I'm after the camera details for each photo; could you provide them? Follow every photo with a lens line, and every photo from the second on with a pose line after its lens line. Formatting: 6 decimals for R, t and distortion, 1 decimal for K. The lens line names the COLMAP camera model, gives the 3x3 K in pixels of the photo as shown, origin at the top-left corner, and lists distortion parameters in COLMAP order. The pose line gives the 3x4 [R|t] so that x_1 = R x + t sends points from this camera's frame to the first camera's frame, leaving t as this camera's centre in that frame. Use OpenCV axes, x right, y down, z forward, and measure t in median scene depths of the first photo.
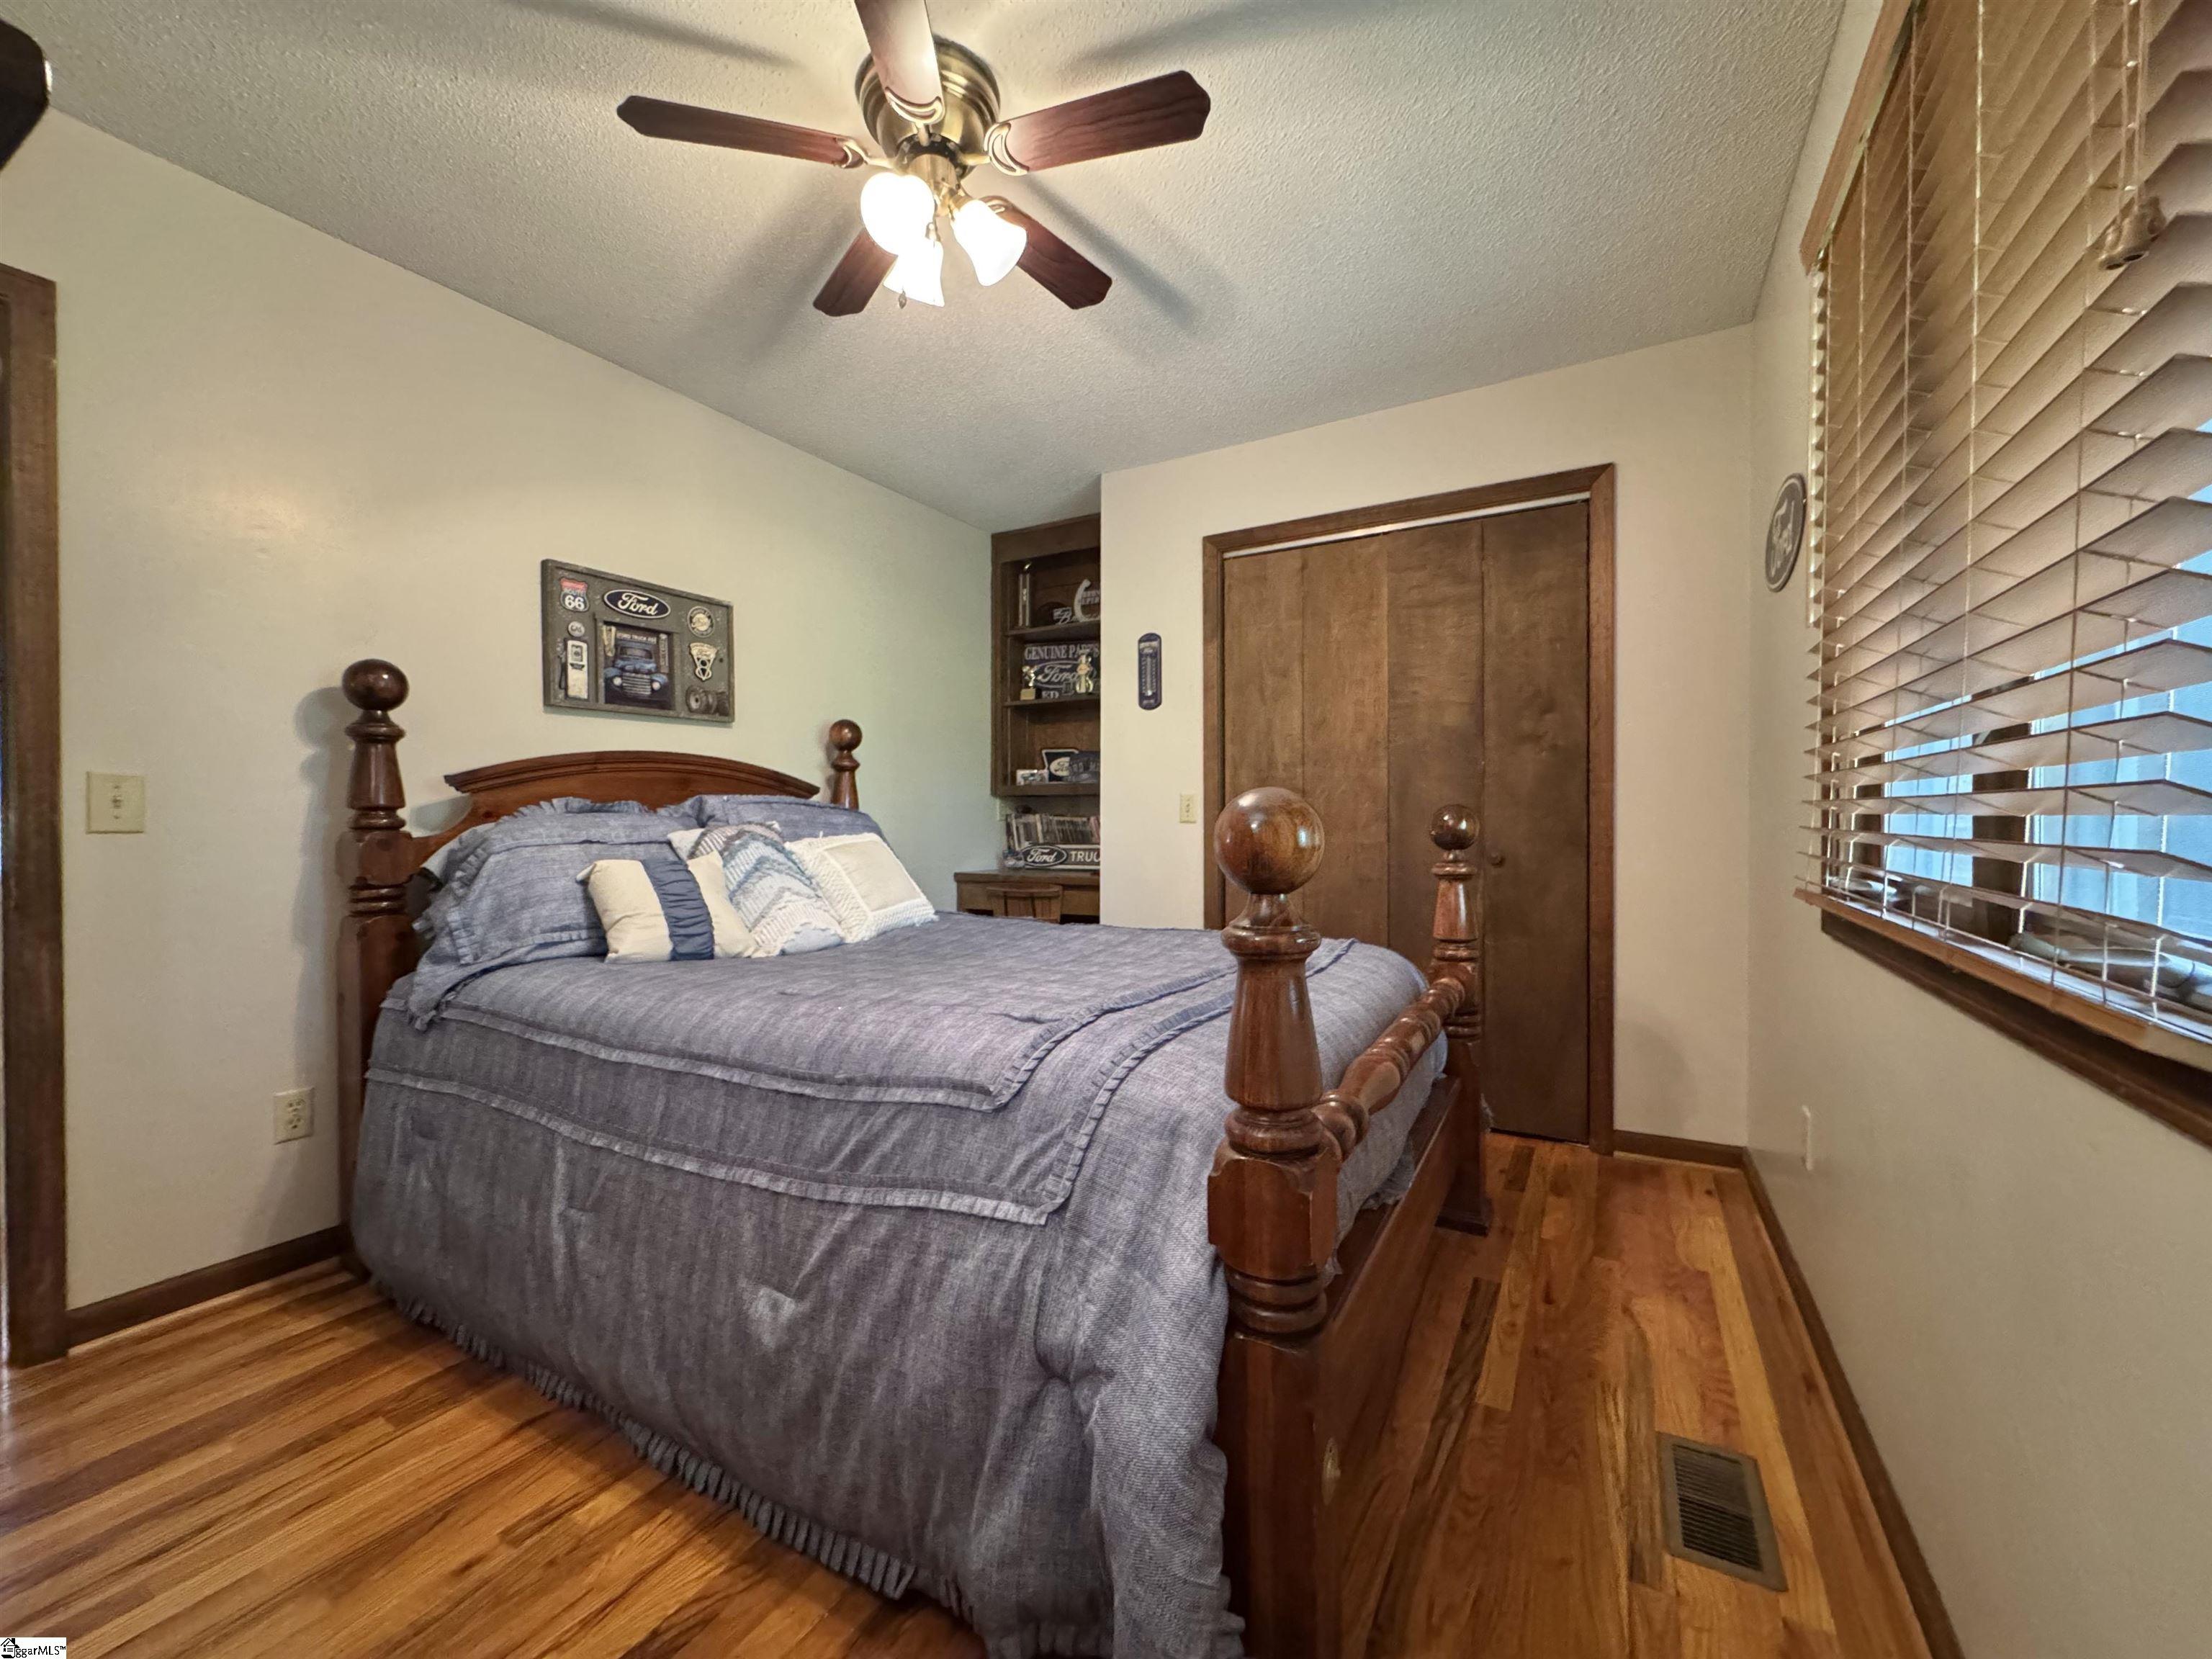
lens RADIAL K [[893.8, 0, 1109.8], [0, 893.8, 825.8], [0, 0, 1]] dist [-0.003137, -0.000409]
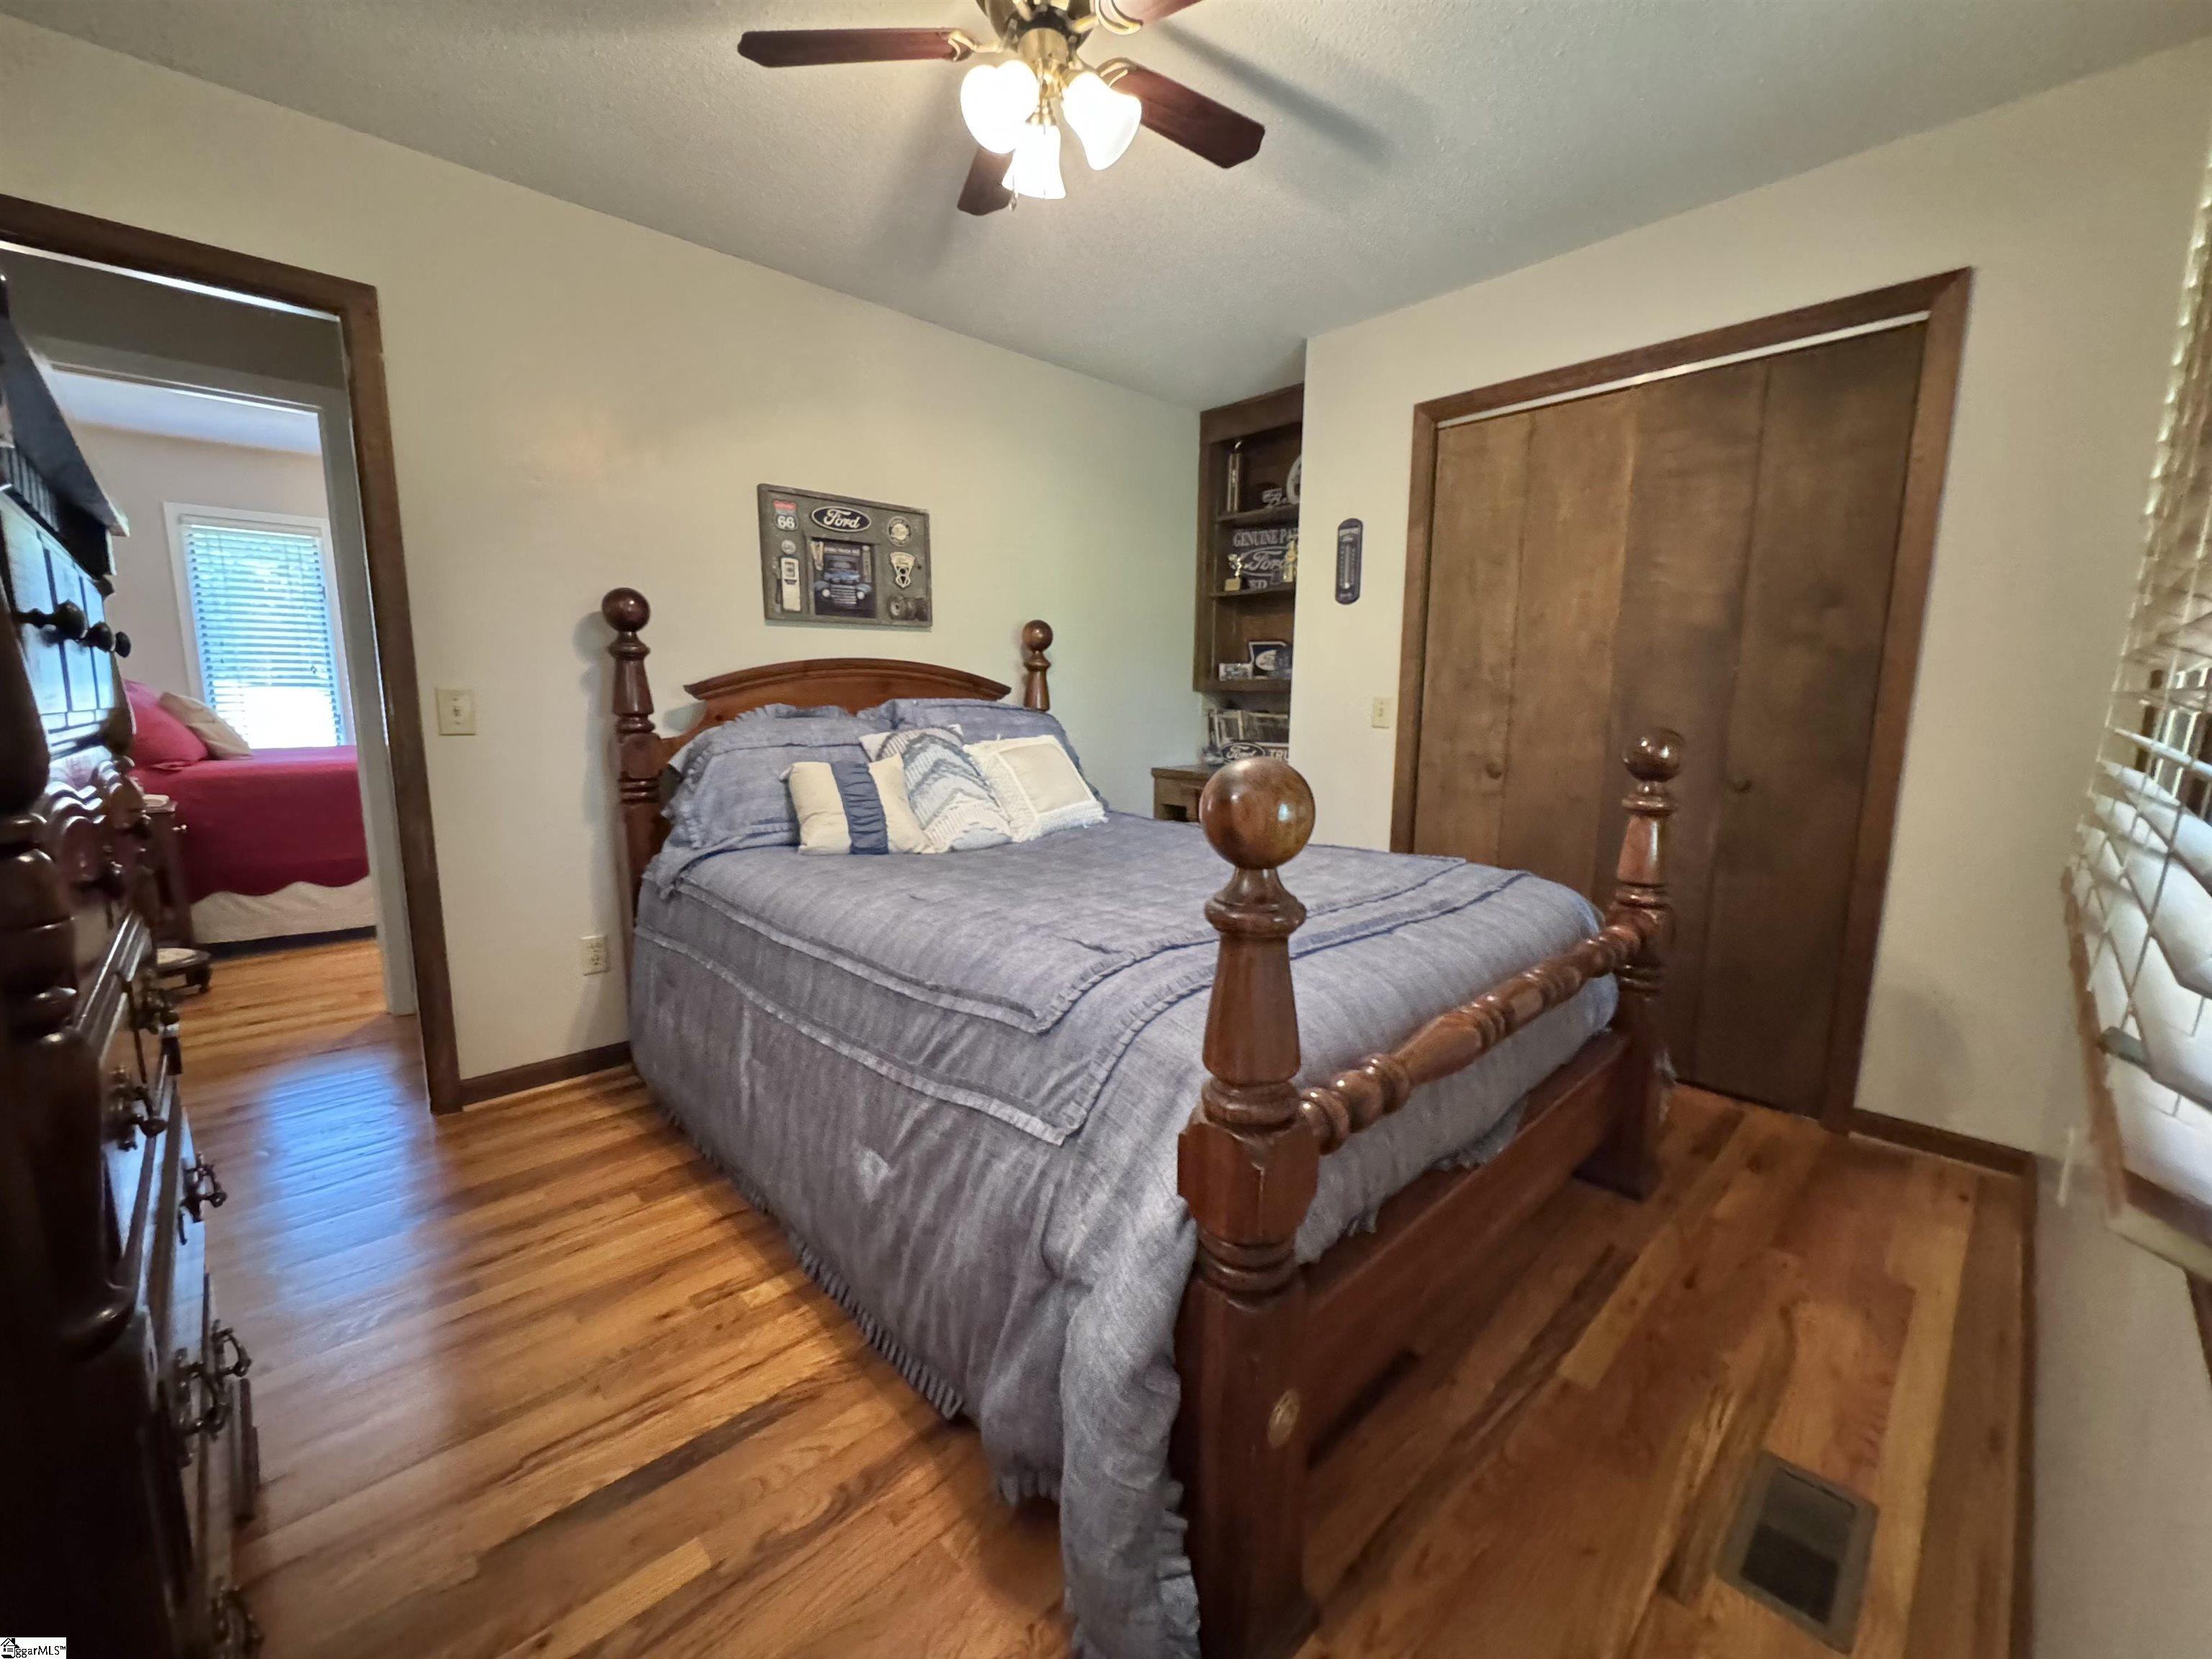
lens RADIAL K [[893.8, 0, 1103.1], [0, 893.8, 831.0], [0, 0, 1]] dist [-0.003137, -0.000409]
pose [[0.956014, 0.055940, -0.287936, 0.144745], [-0.013720, 0.989100, 0.146606, -0.049786], [0.292999, -0.136207, 0.946361, 0.020792]]
